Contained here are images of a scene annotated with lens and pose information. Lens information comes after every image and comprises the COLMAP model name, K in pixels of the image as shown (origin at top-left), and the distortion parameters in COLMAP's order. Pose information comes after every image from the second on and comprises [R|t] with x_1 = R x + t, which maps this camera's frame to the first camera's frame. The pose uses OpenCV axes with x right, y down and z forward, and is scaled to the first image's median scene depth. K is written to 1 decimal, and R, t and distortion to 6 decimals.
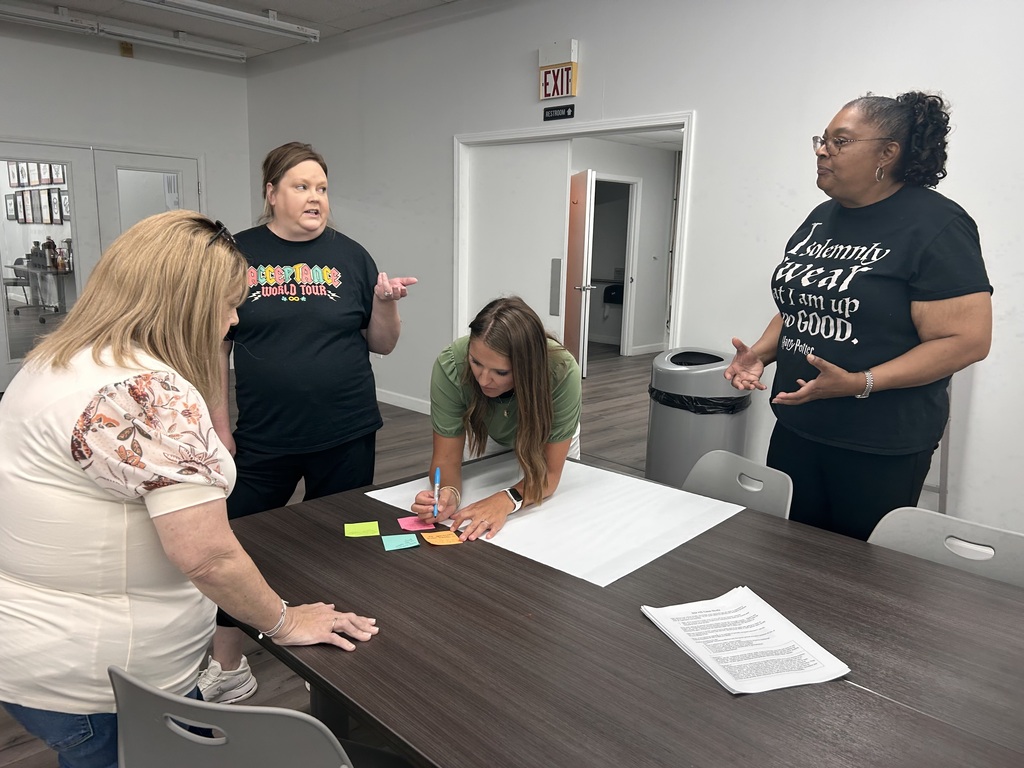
lens RADIAL K [[773.7, 0, 512.6], [0, 773.7, 385.8], [0, 0, 1]] dist [0.026480, -0.025456]
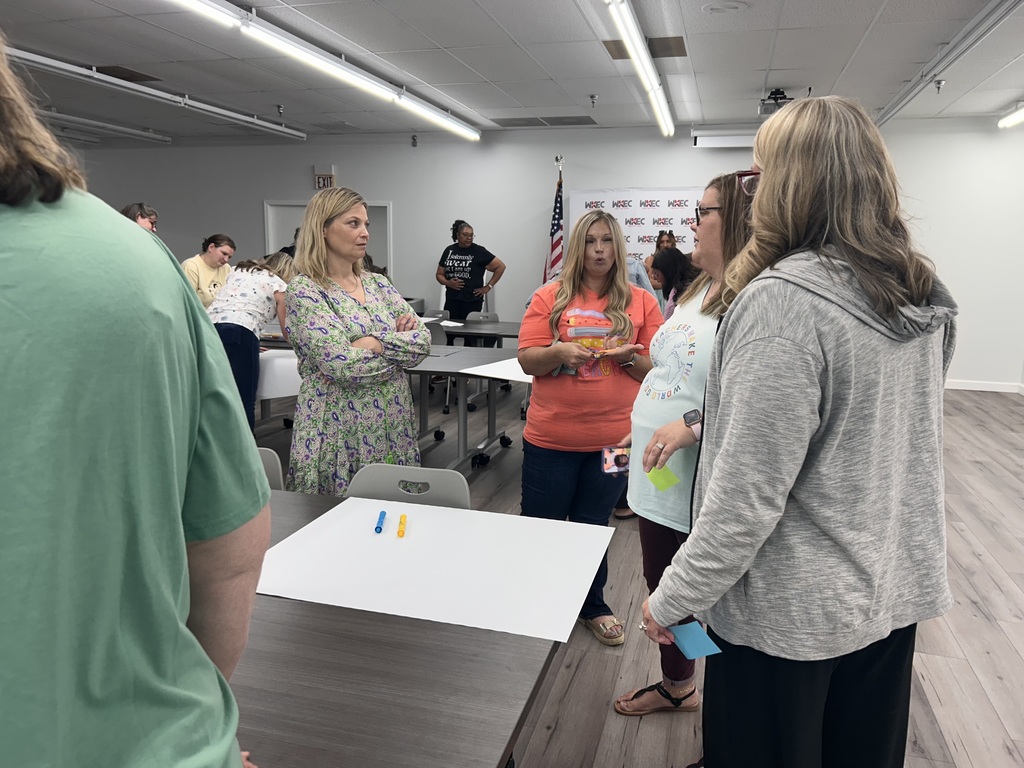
lens RADIAL K [[773.7, 0, 511.8], [0, 773.7, 384.0], [0, 0, 1]] dist [0.026480, -0.025456]
pose [[0.854298, -0.095222, 0.510986, -0.691197], [0.098300, 0.994934, 0.021062, 0.197464], [-0.510403, 0.032237, 0.859331, -1.200087]]
